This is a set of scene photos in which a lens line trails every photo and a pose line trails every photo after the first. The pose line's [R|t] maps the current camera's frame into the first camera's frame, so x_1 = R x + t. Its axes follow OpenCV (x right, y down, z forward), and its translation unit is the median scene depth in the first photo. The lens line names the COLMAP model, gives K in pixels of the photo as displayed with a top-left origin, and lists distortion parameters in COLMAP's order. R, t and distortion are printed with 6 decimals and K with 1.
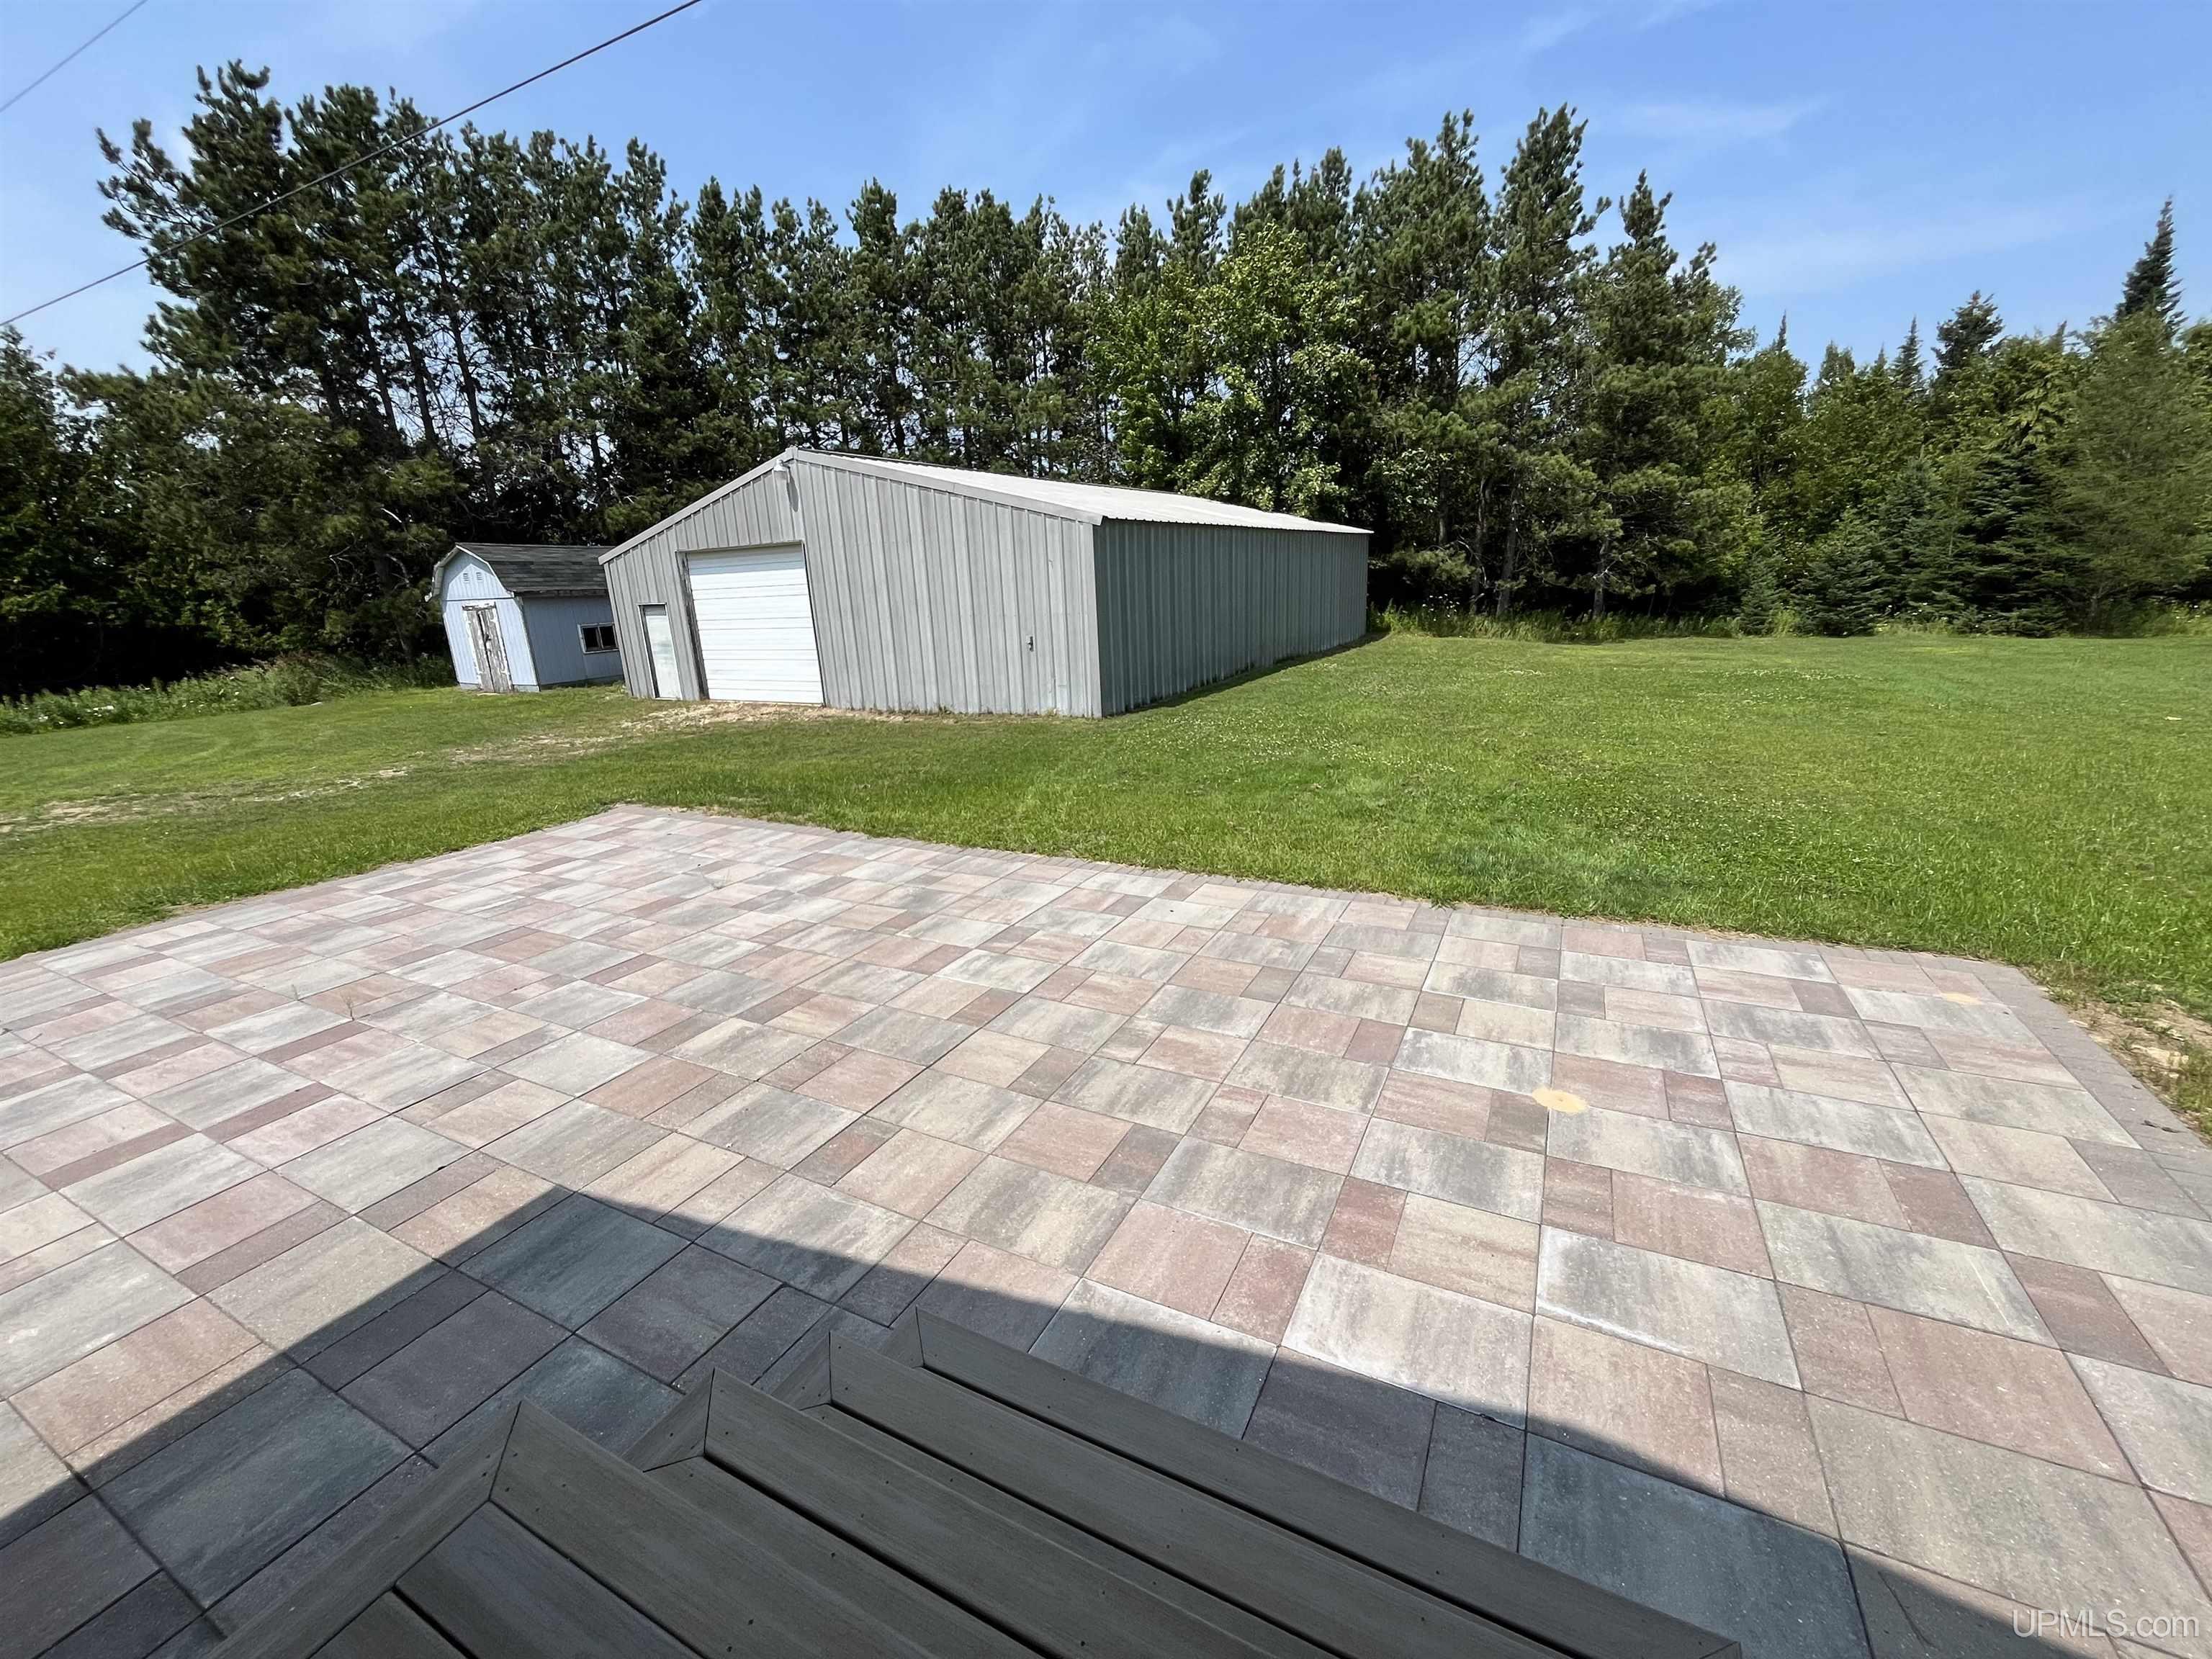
lens RADIAL K [[907.0, 0, 1101.0], [0, 907.0, 821.2], [0, 0, 1]] dist [-0.001918, 0.000430]
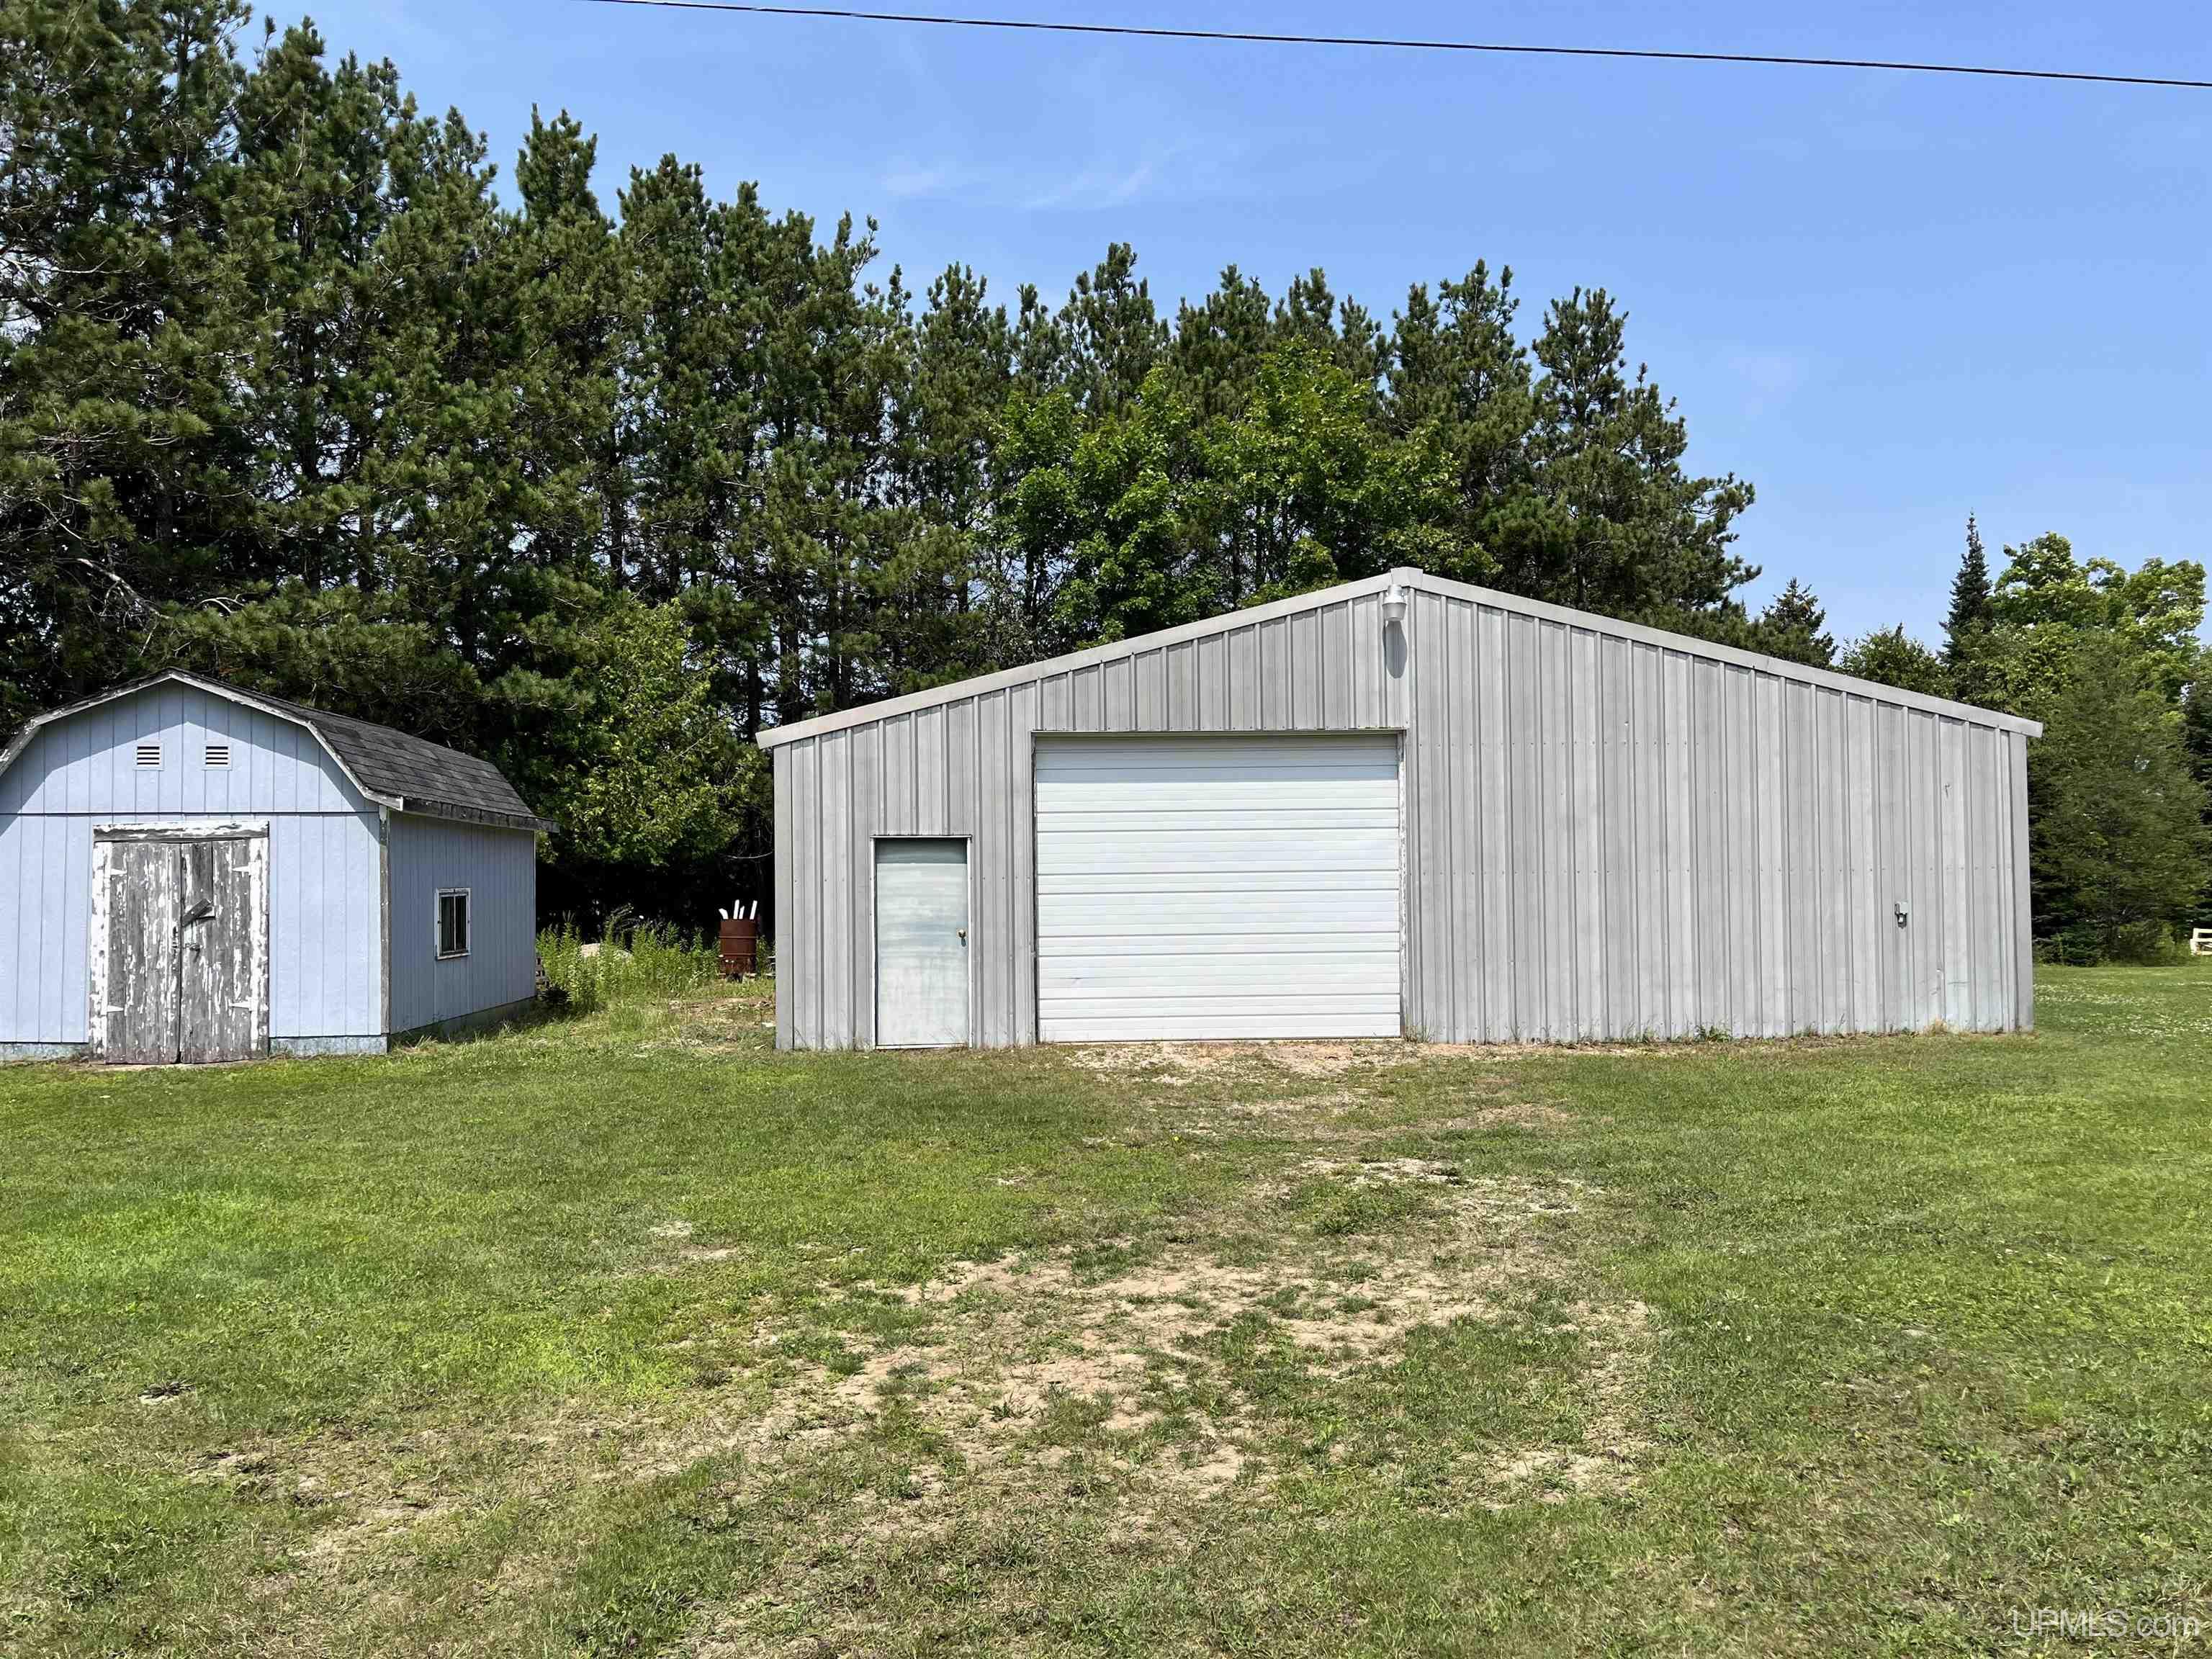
lens RADIAL K [[1712.0, 0, 1106.4], [0, 1712.0, 861.7], [0, 0, 1]] dist [-0.003260, -0.001362]
pose [[0.836883, 0.041359, 0.545818, -0.813452], [0.115927, 0.961131, -0.250577, -0.002497], [-0.534966, 0.272978, 0.799559, 0.246744]]
